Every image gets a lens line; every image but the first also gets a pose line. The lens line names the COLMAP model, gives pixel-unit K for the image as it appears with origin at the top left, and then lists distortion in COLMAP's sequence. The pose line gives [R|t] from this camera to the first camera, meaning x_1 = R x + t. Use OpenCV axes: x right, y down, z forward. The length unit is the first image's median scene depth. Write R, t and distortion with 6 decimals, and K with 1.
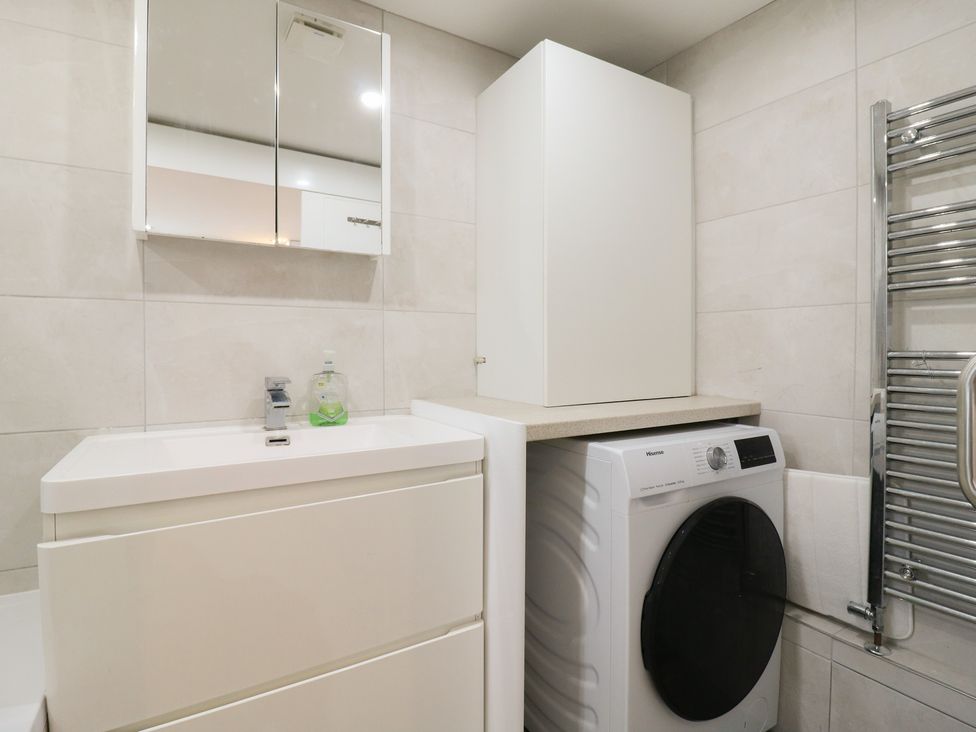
lens RADIAL K [[511.9, 0, 492.8], [0, 511.9, 358.2], [0, 0, 1]] dist [0.001872, -0.015219]
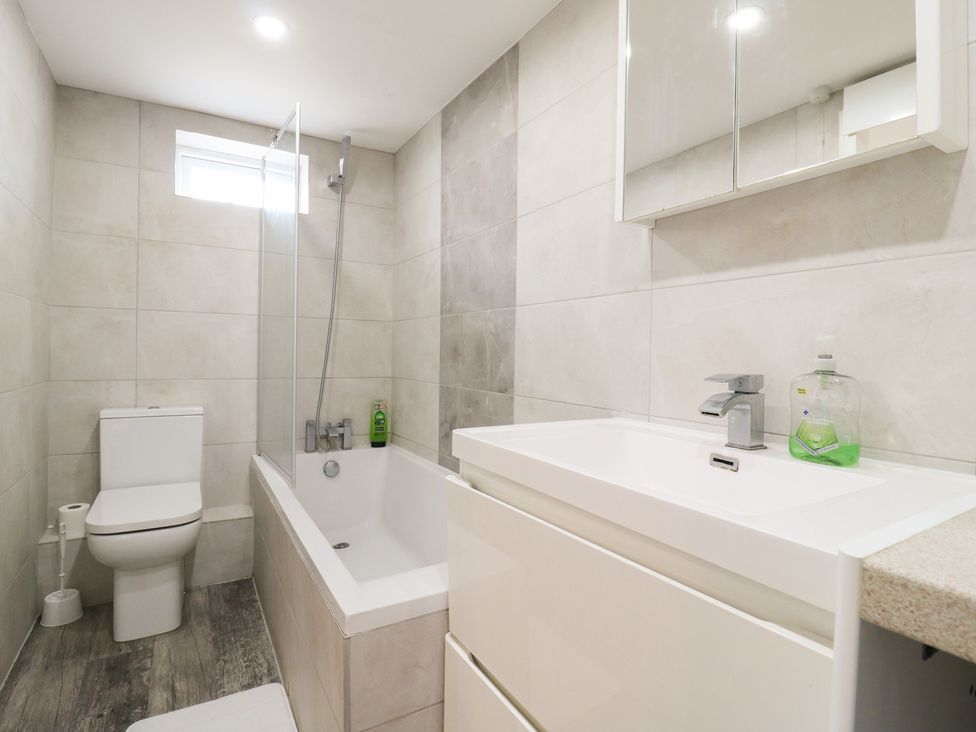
lens RADIAL K [[511.9, 0, 492.8], [0, 511.9, 358.2], [0, 0, 1]] dist [0.001872, -0.015219]
pose [[-0.008200, 0.013089, -0.999881, 0.280517], [-0.031947, 0.999400, 0.013344, 0.015057], [0.999456, 0.032052, -0.007777, 0.628255]]
